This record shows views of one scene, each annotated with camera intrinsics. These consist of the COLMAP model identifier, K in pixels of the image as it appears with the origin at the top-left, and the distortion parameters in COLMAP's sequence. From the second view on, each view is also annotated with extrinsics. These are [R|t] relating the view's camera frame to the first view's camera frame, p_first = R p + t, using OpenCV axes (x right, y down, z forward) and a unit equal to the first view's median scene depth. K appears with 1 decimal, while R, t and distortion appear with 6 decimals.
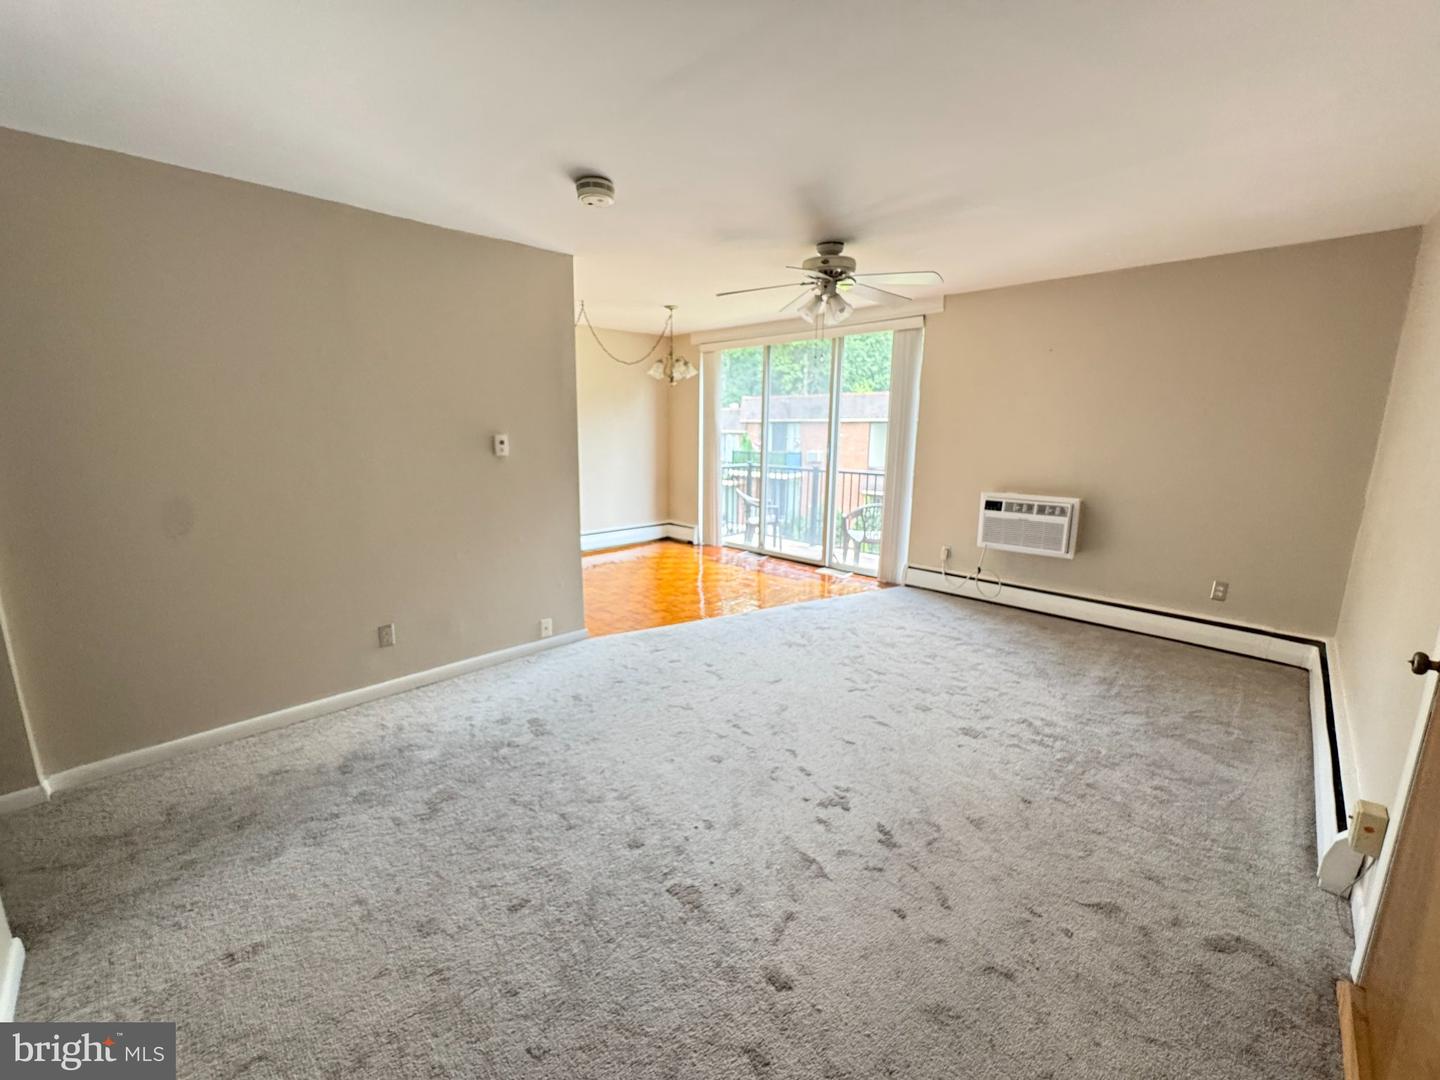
lens RADIAL K [[581.8, 0, 722.0], [0, 581.8, 533.7], [0, 0, 1]] dist [-0.007574, 0.000298]
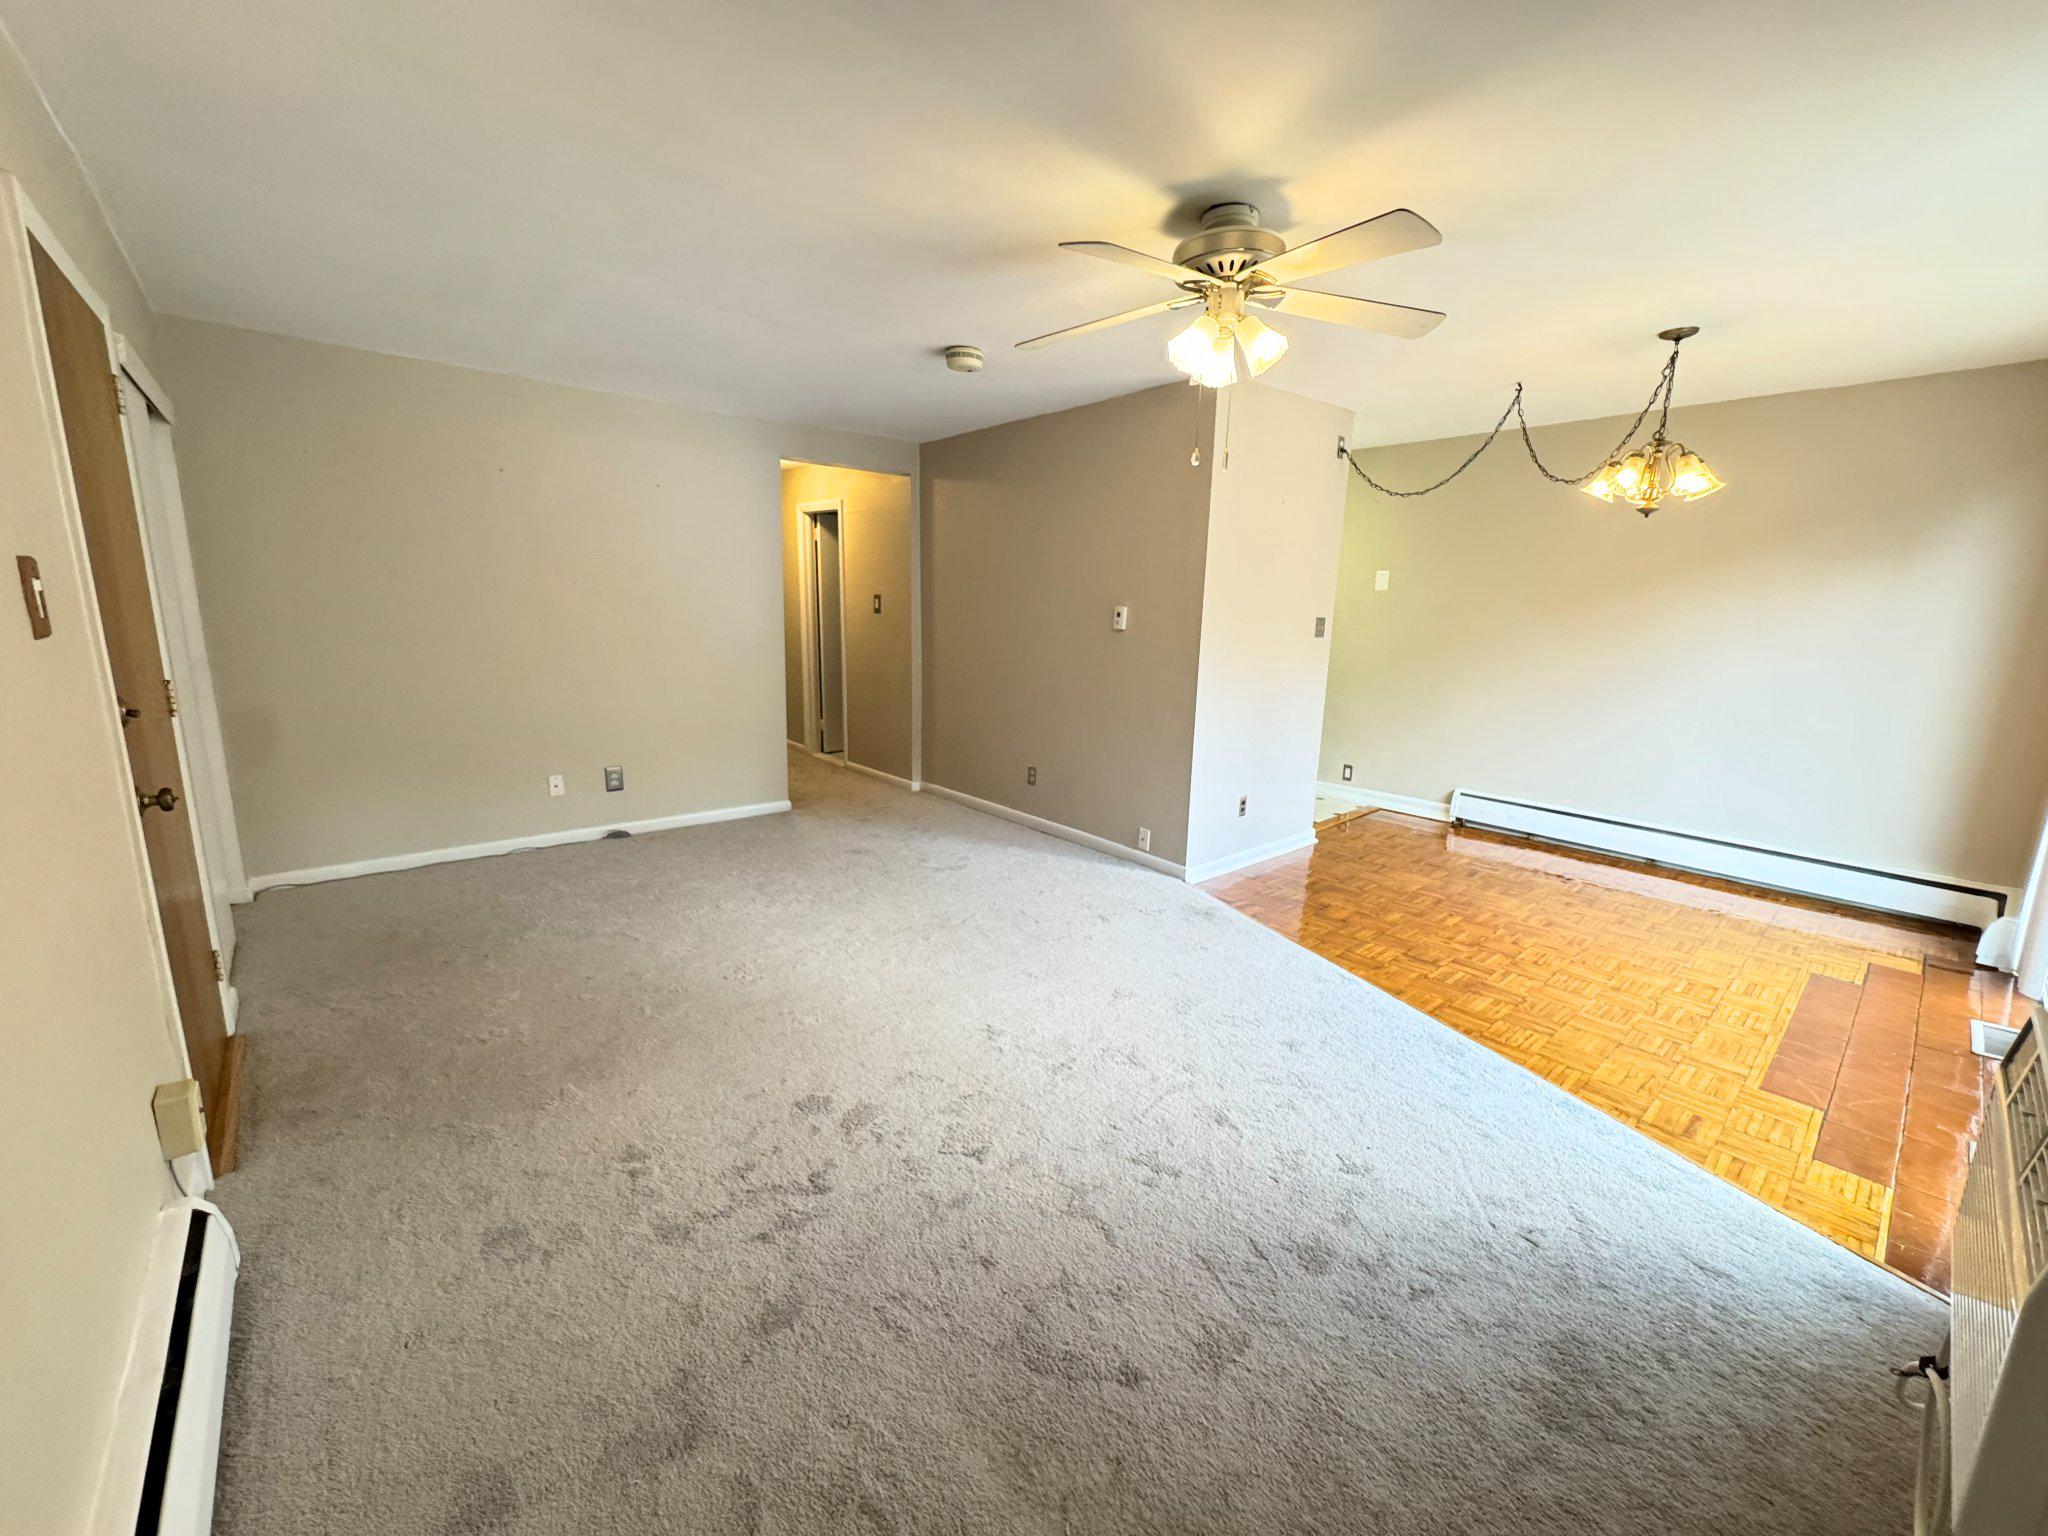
lens RADIAL K [[820.6, 0, 1026.1], [0, 820.6, 776.0], [0, 0, 1]] dist [-0.004550, -0.000029]
pose [[-0.081299, 0.199784, -0.976461, 0.741723], [-0.213068, 0.953573, 0.212841, -0.122541], [0.973649, 0.225357, -0.034957, 0.753070]]
